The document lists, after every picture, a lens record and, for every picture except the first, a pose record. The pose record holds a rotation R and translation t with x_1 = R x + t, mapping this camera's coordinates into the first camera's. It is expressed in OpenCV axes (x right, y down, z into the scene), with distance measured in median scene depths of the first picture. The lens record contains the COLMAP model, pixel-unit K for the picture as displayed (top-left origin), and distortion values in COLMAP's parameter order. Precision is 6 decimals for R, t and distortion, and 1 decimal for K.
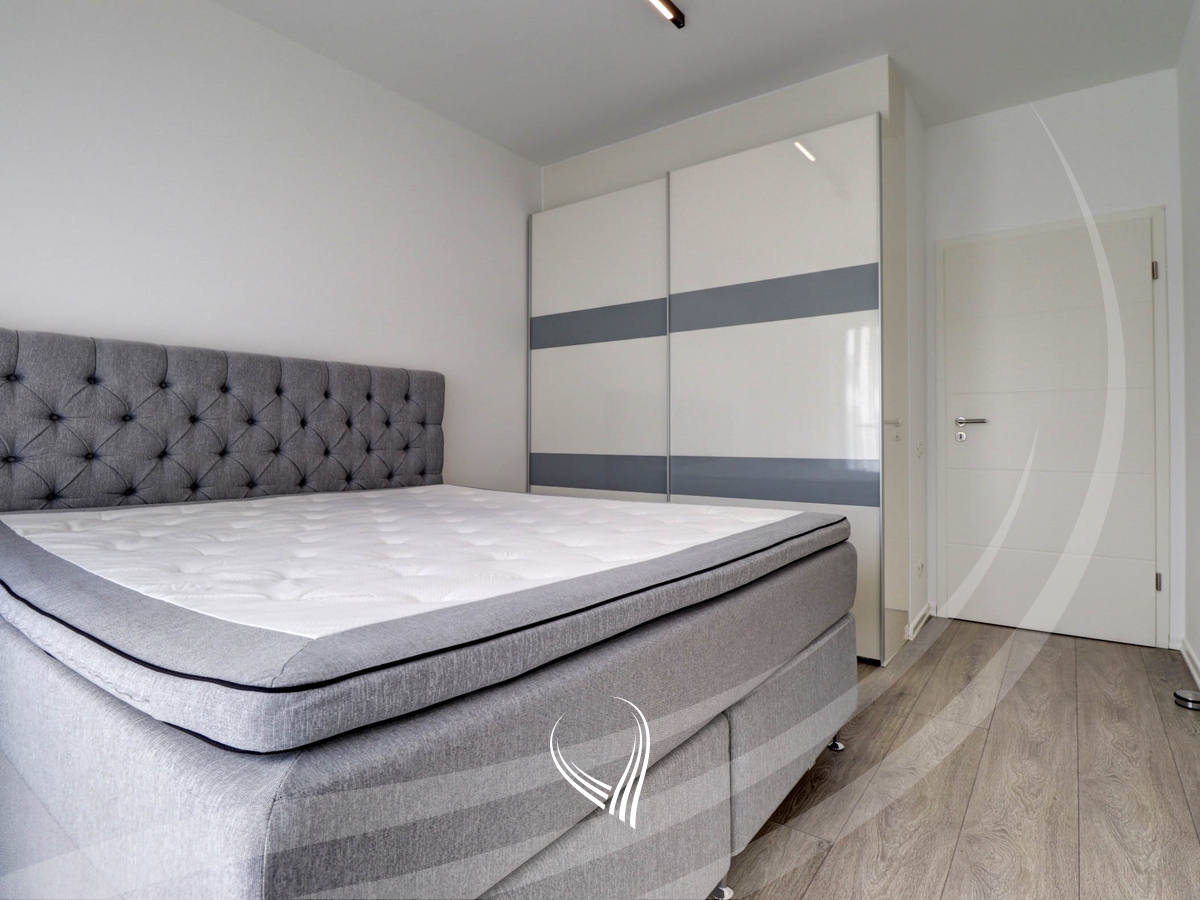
lens RADIAL K [[636.2, 0, 618.2], [0, 636.2, 430.3], [0, 0, 1]] dist [0.014466, -0.019569]
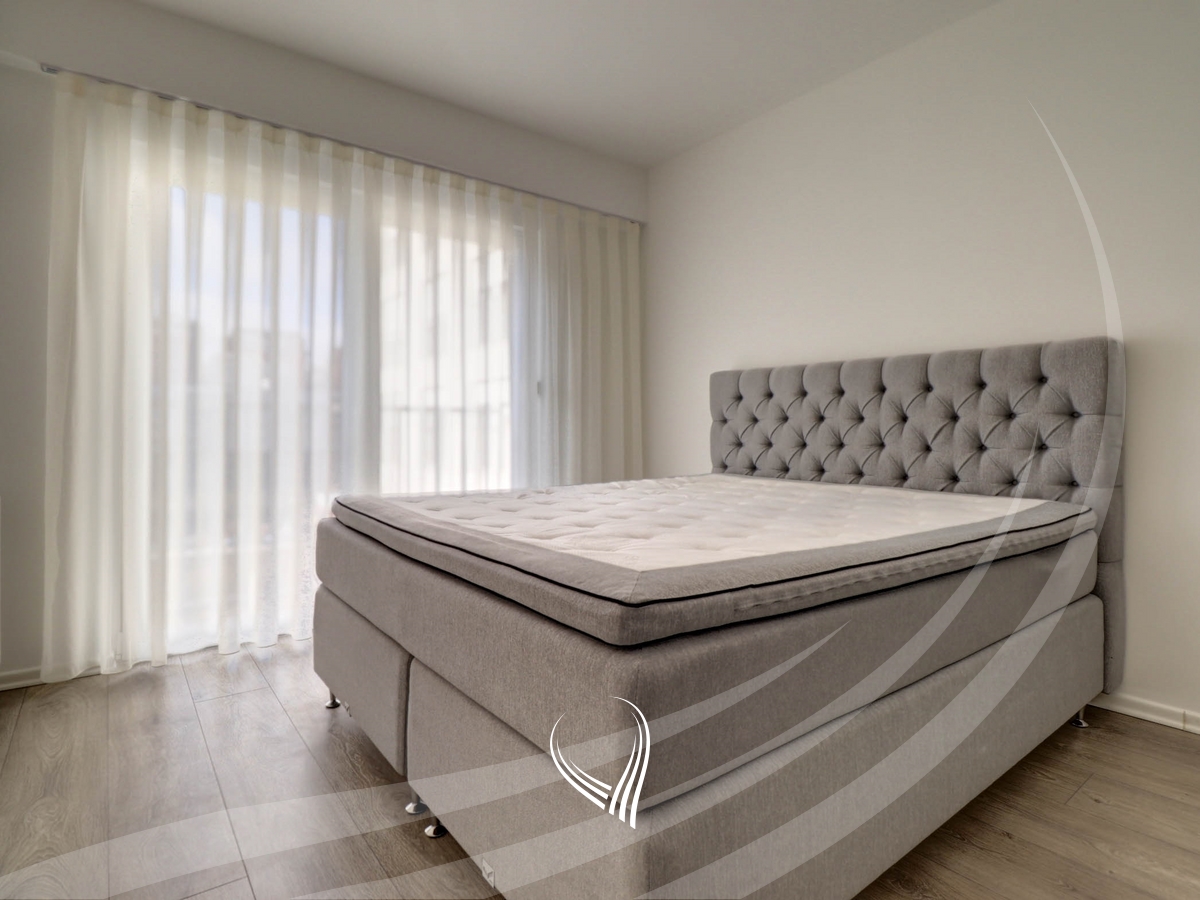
lens RADIAL K [[636.2, 0, 618.2], [0, 636.2, 430.3], [0, 0, 1]] dist [0.014466, -0.019569]
pose [[-0.270265, 0.002314, -0.962783, 0.583966], [0.007358, 0.999973, 0.000338, 0.002400], [0.962758, -0.006992, -0.270275, 0.808460]]
